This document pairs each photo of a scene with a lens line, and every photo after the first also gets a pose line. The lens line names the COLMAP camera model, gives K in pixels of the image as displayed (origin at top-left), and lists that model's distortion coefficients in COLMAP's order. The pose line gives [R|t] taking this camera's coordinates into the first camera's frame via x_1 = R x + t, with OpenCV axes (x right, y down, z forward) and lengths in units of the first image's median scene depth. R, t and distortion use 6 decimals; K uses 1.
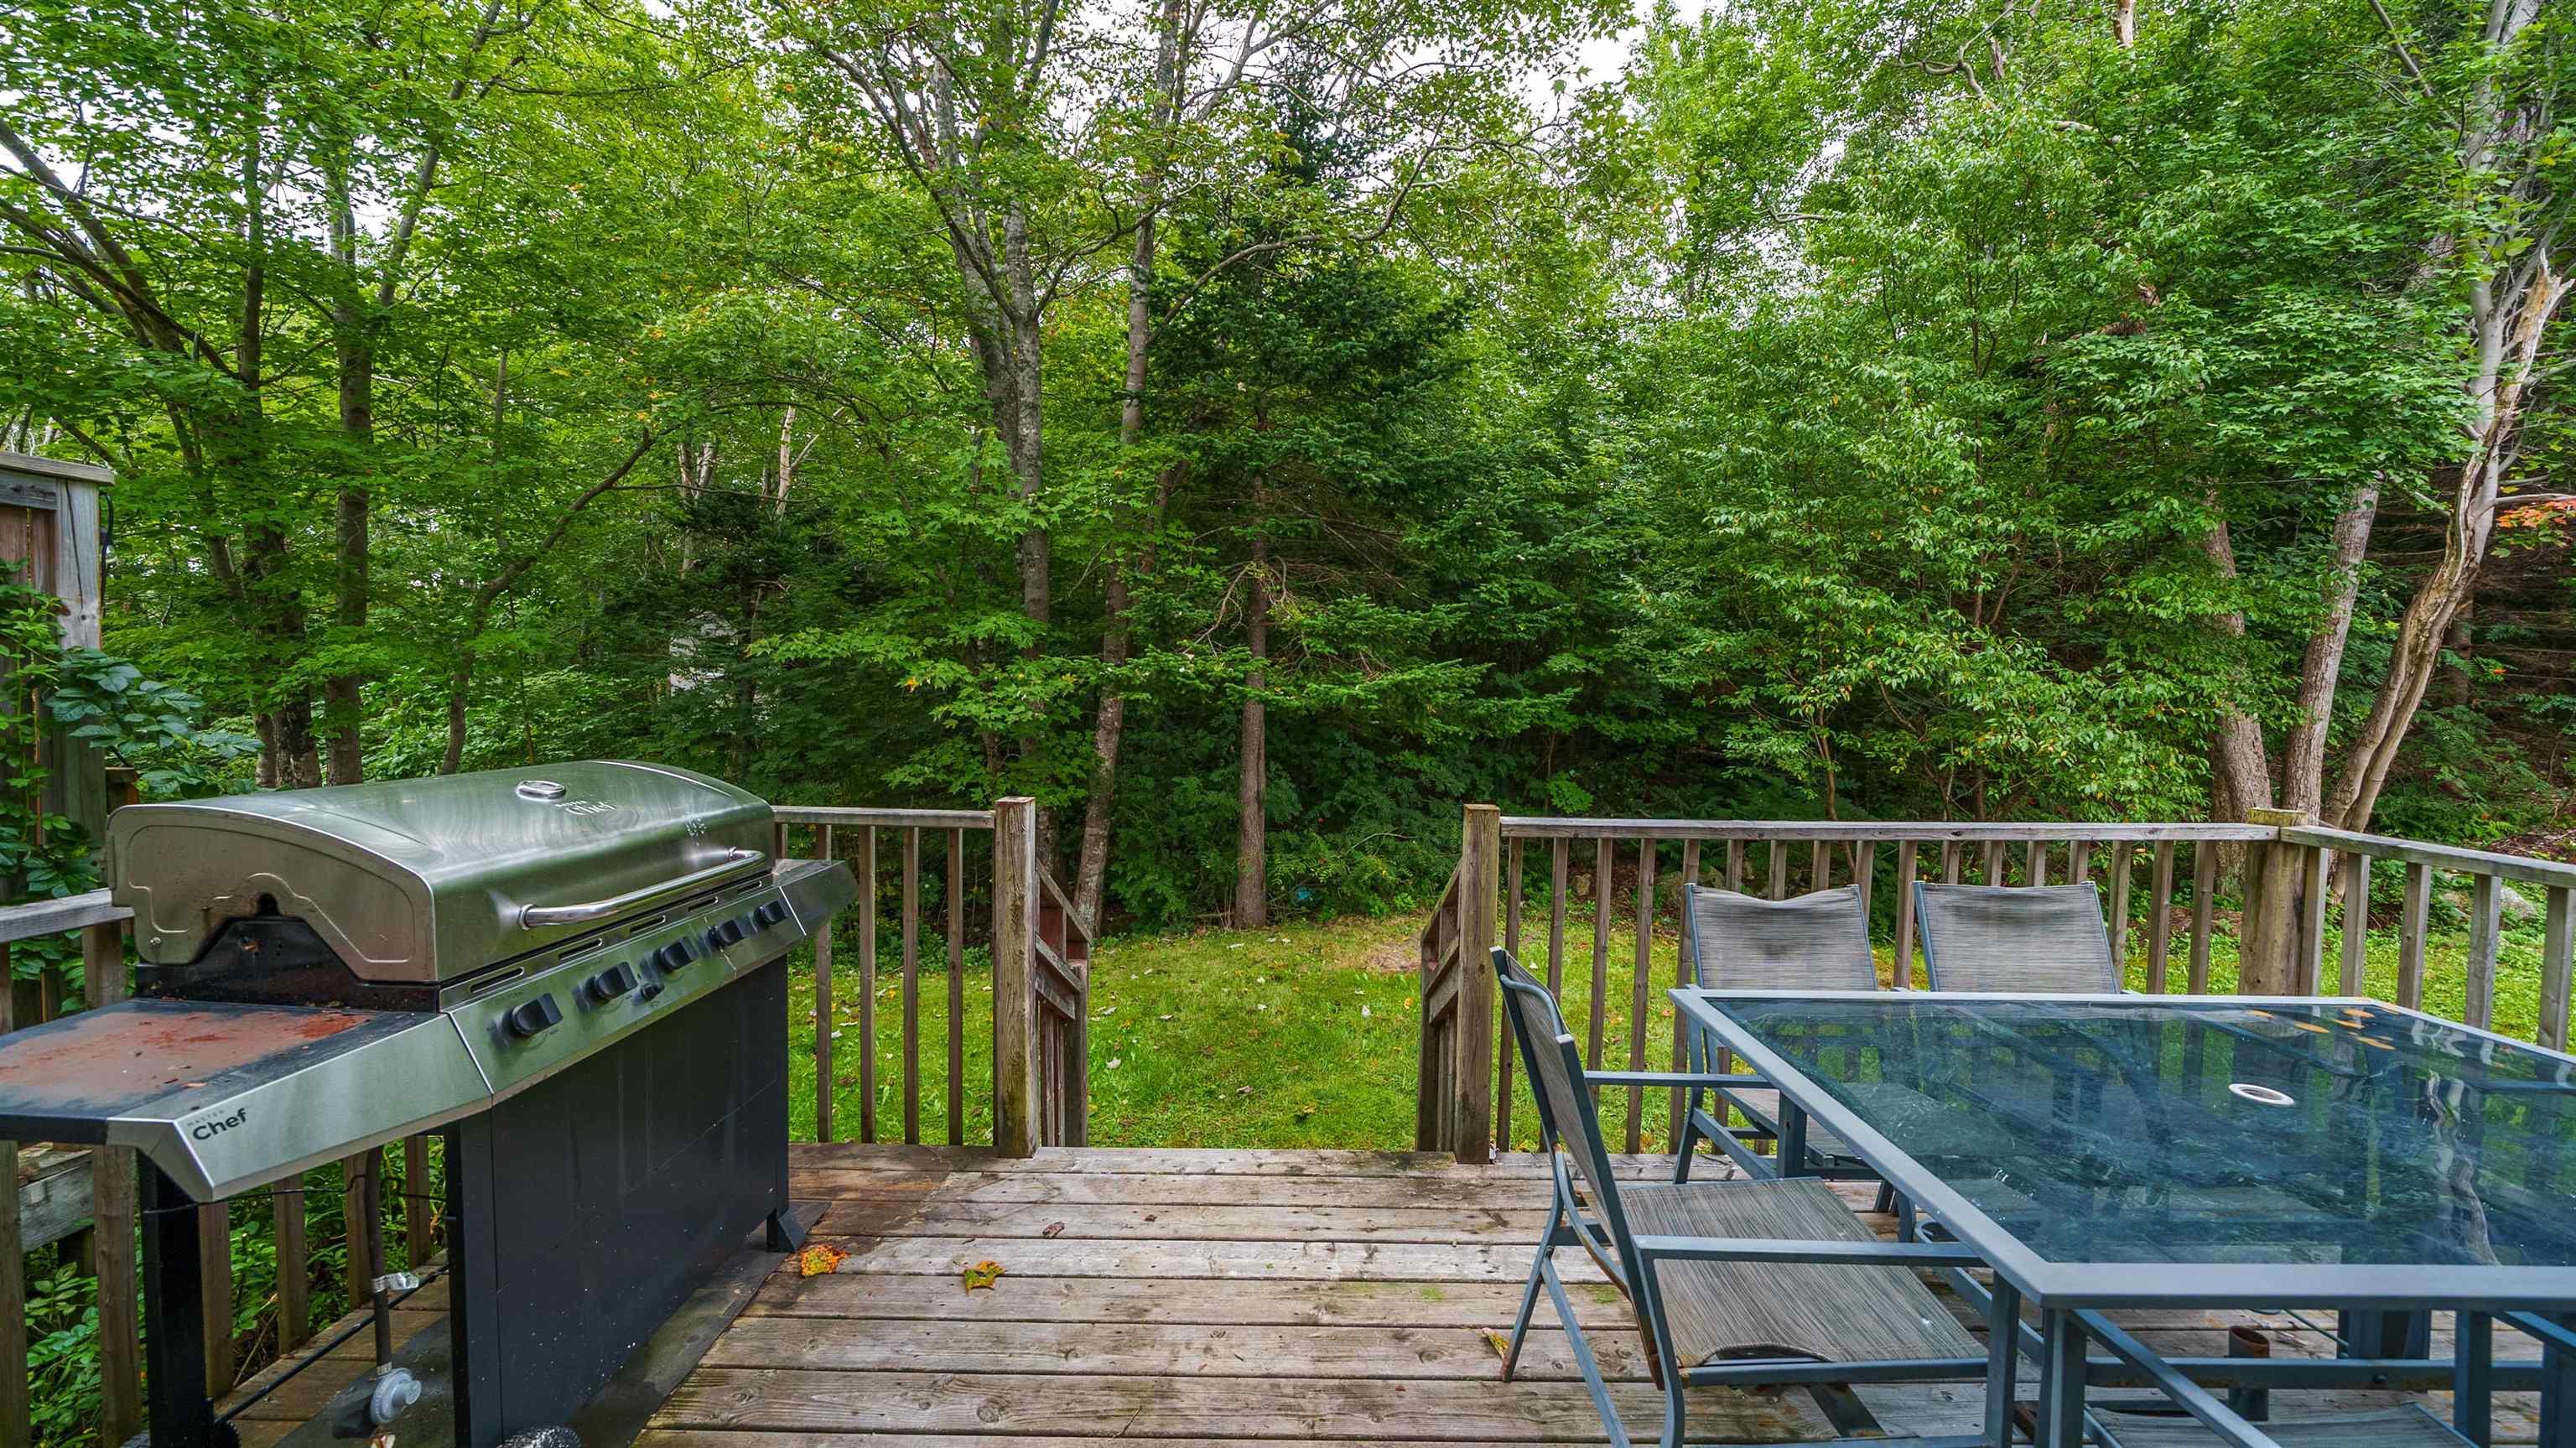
lens RADIAL K [[879.3, 0, 1288.0], [0, 879.3, 724.0], [0, 0, 1]] dist [-0.002185, -0.000123]
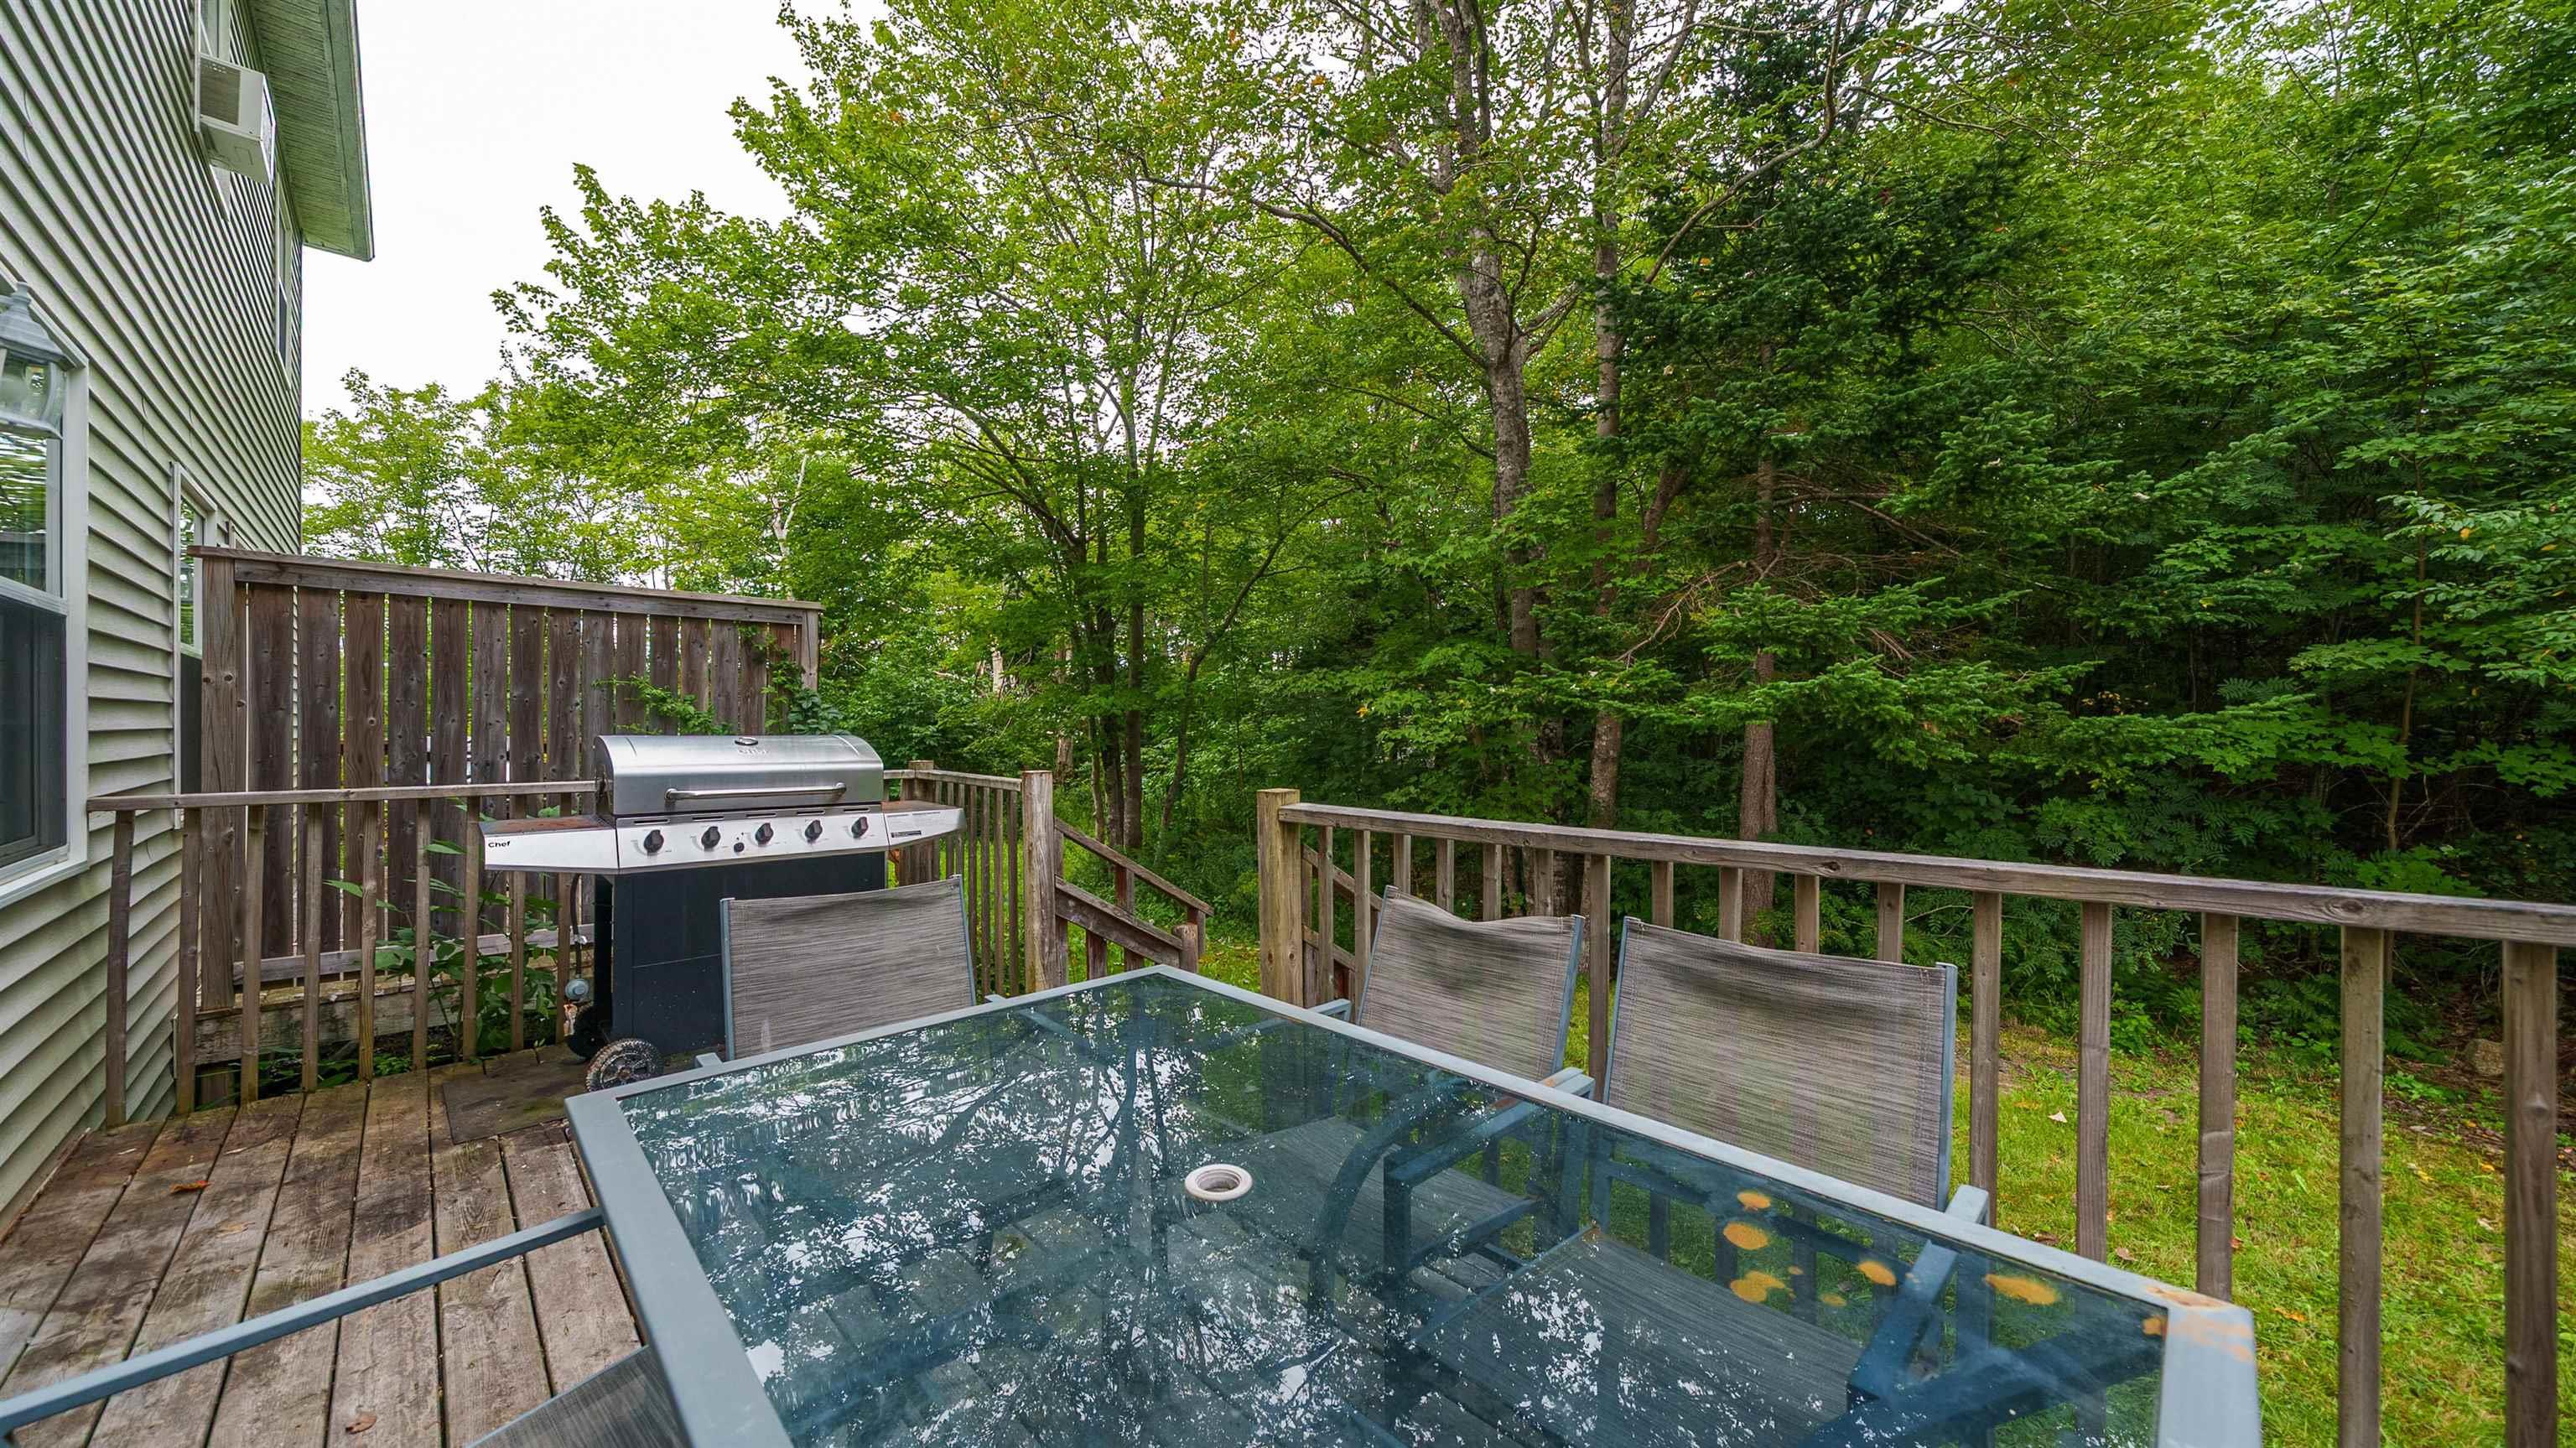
lens RADIAL K [[902.9, 0, 1289.6], [0, 902.9, 711.3], [0, 0, 1]] dist [-0.000524, -0.000105]
pose [[0.696545, -0.025016, -0.717077, 0.995943], [-0.021356, 0.998226, -0.055568, 0.064540], [0.717196, 0.054019, 0.694775, 0.323737]]
